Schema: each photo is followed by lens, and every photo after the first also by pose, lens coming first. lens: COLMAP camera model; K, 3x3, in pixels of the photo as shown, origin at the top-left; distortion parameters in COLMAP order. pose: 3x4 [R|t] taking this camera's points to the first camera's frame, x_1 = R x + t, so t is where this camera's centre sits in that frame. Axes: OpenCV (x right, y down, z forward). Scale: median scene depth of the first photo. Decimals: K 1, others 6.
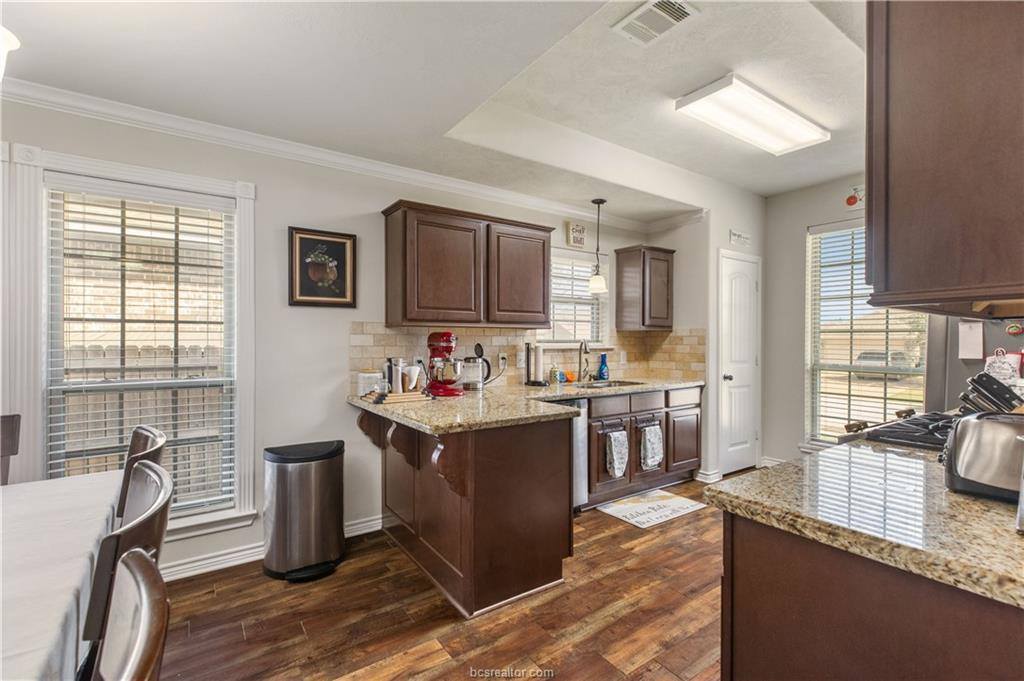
lens RADIAL K [[462.3, 0, 510.6], [0, 462.3, 341.6], [0, 0, 1]] dist [0.004813, 0.001601]
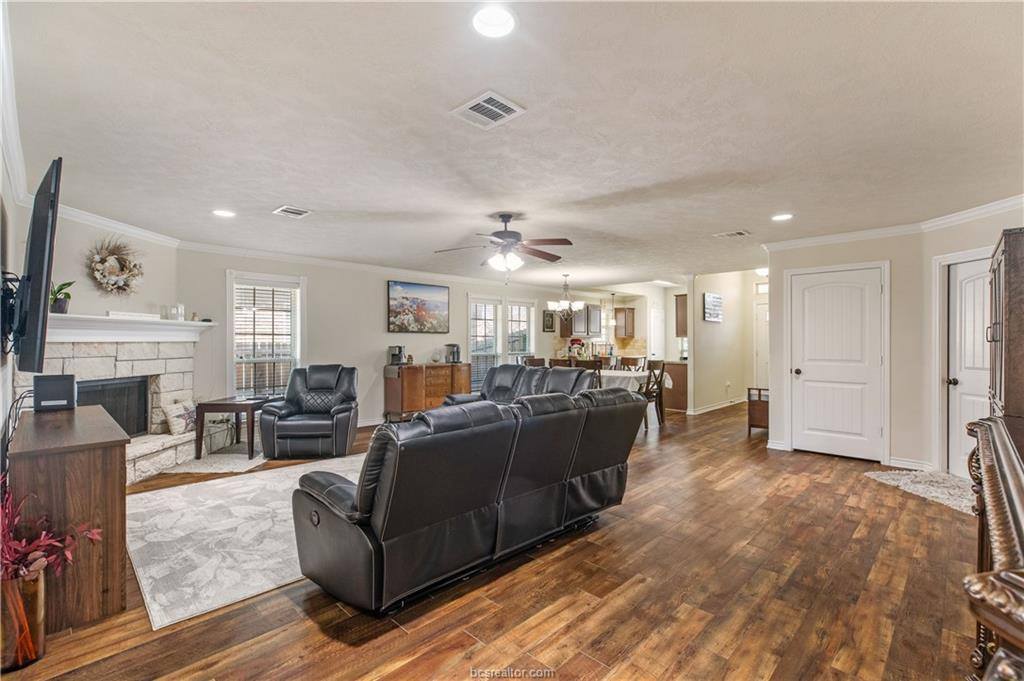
lens RADIAL K [[462.3, 0, 511.1], [0, 462.3, 340.0], [0, 0, 1]] dist [0.004813, 0.001601]
pose [[0.983577, -0.004607, 0.180428, -1.005205], [0.006235, 0.999945, -0.008462, 0.010296], [-0.180379, 0.009448, 0.983552, -1.820602]]
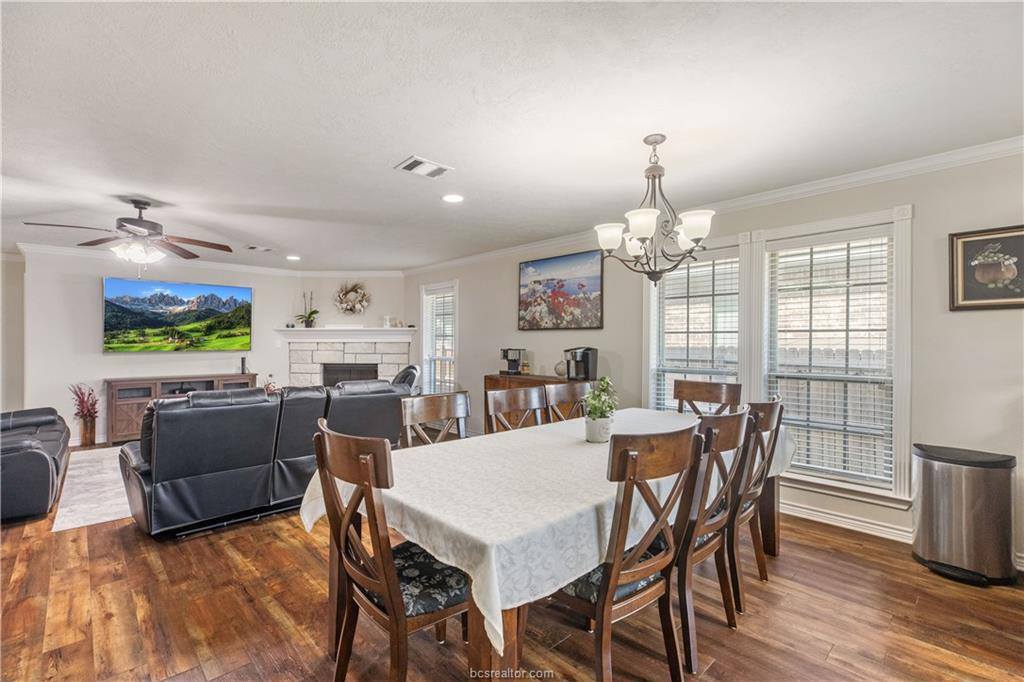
lens RADIAL K [[462.3, 0, 509.5], [0, 462.3, 334.4], [0, 0, 1]] dist [0.004813, 0.001601]
pose [[0.143240, -0.020321, -0.989479, 0.289670], [-0.008470, 0.999727, -0.021758, 0.002956], [0.989652, 0.011497, 0.143028, -0.078417]]
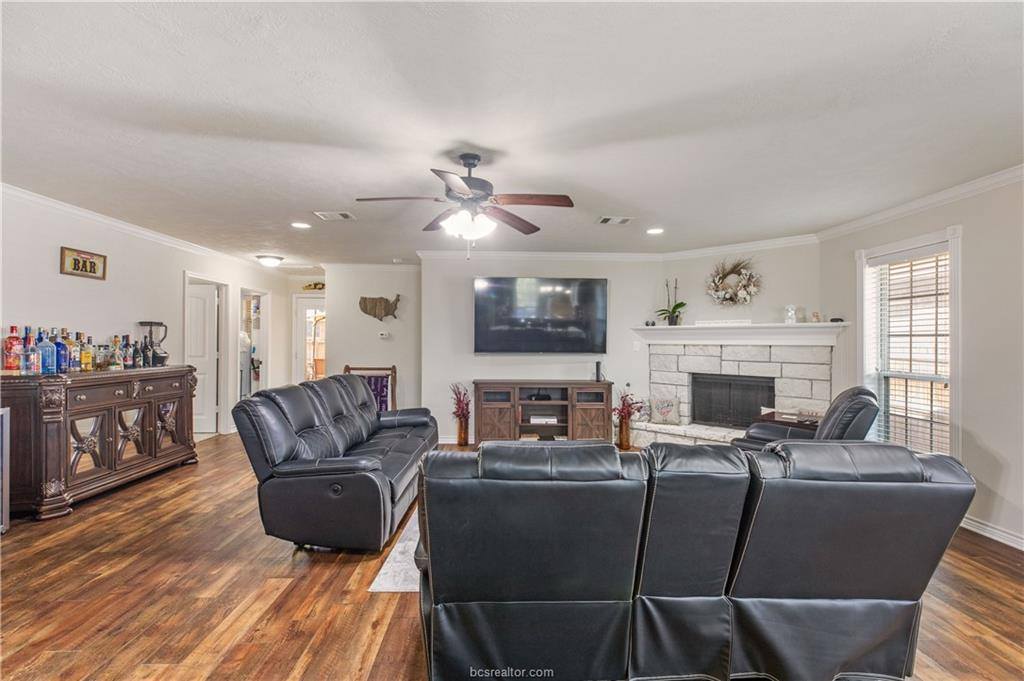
lens RADIAL K [[462.3, 0, 514.6], [0, 462.3, 339.0], [0, 0, 1]] dist [0.004813, 0.001601]
pose [[-0.542466, -0.014225, -0.839957, -0.229492], [-0.017723, 0.999828, -0.005487, 0.000571], [0.839891, 0.011910, -0.542625, -0.257107]]
